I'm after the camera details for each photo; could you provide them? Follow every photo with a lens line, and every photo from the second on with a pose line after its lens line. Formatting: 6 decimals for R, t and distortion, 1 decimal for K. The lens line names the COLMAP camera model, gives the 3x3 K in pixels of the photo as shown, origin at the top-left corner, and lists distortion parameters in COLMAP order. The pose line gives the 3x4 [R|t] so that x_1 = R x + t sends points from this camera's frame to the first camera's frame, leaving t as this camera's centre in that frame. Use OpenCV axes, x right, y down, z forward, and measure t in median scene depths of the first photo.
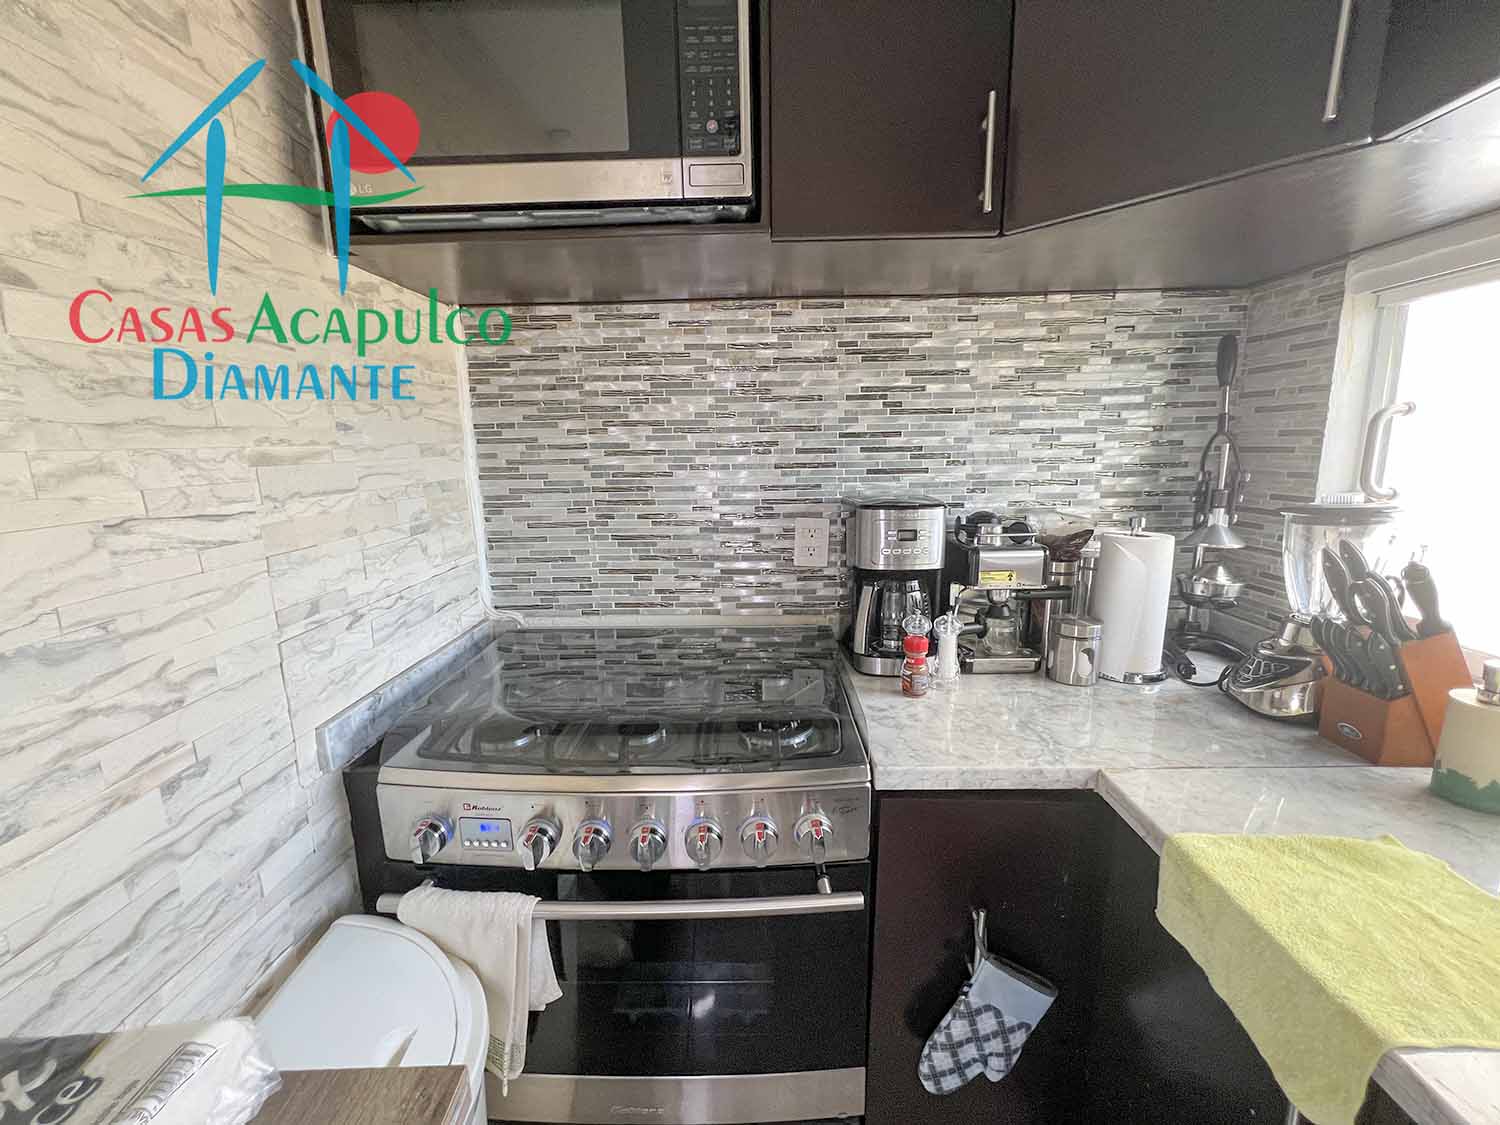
lens RADIAL K [[600.2, 0, 747.2], [0, 600.2, 561.3], [0, 0, 1]] dist [-0.001500, 0.000764]
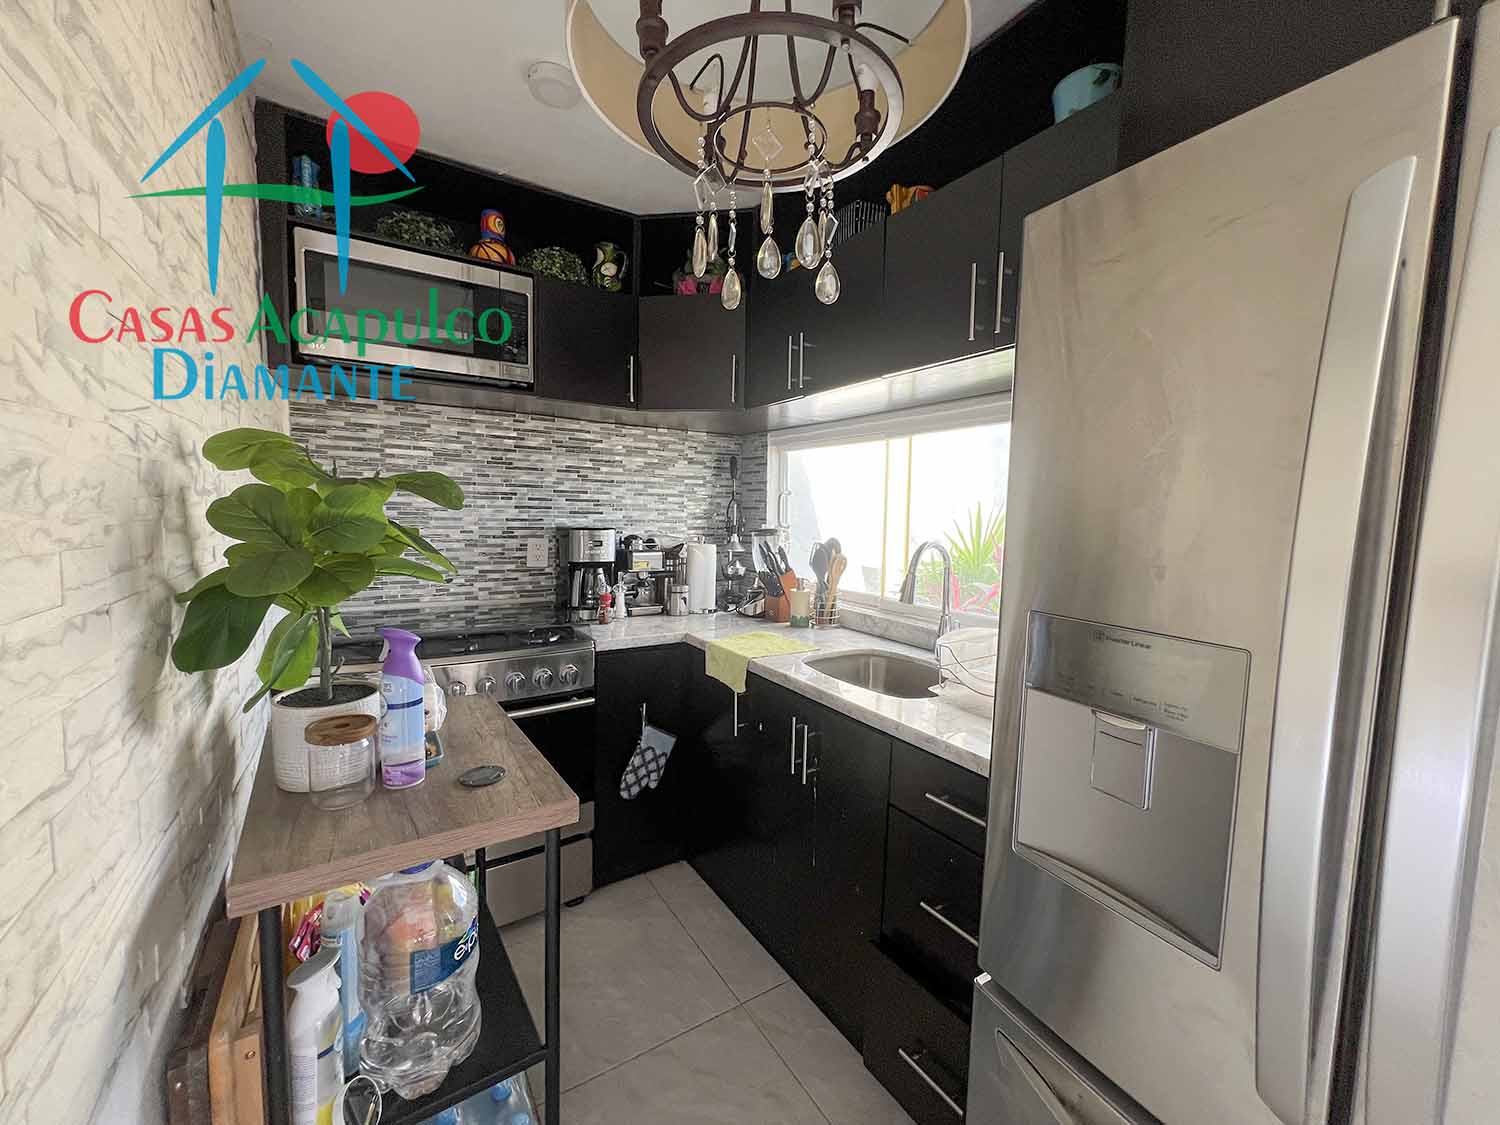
lens RADIAL K [[600.2, 0, 751.8], [0, 600.2, 557.5], [0, 0, 1]] dist [-0.001500, 0.000764]
pose [[0.829038, -0.006960, 0.559149, -0.370579], [0.067572, 0.993842, -0.087817, 0.187291], [-0.555095, 0.110586, 0.824403, -0.798014]]
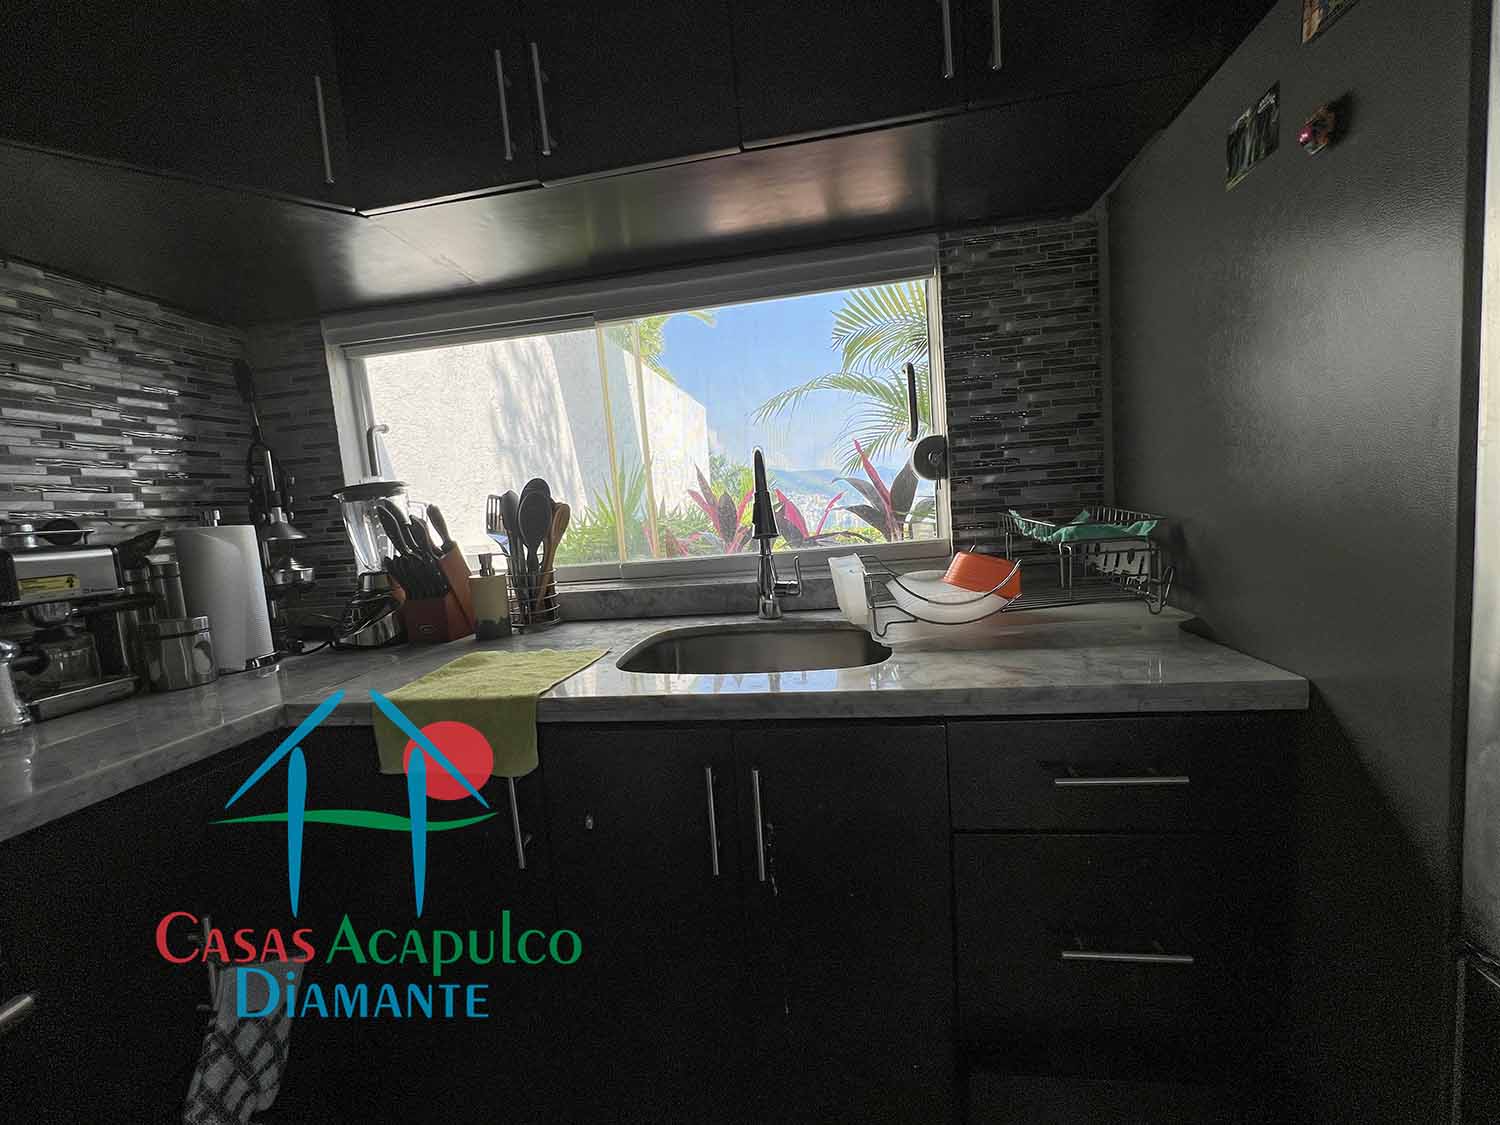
lens RADIAL K [[600.2, 0, 749.1], [0, 600.2, 557.2], [0, 0, 1]] dist [-0.001500, 0.000764]
pose [[0.124250, -0.077960, 0.989184, -0.222431], [0.258832, 0.964941, 0.043538, 0.178478], [-0.957898, 0.250623, 0.140073, 0.009038]]
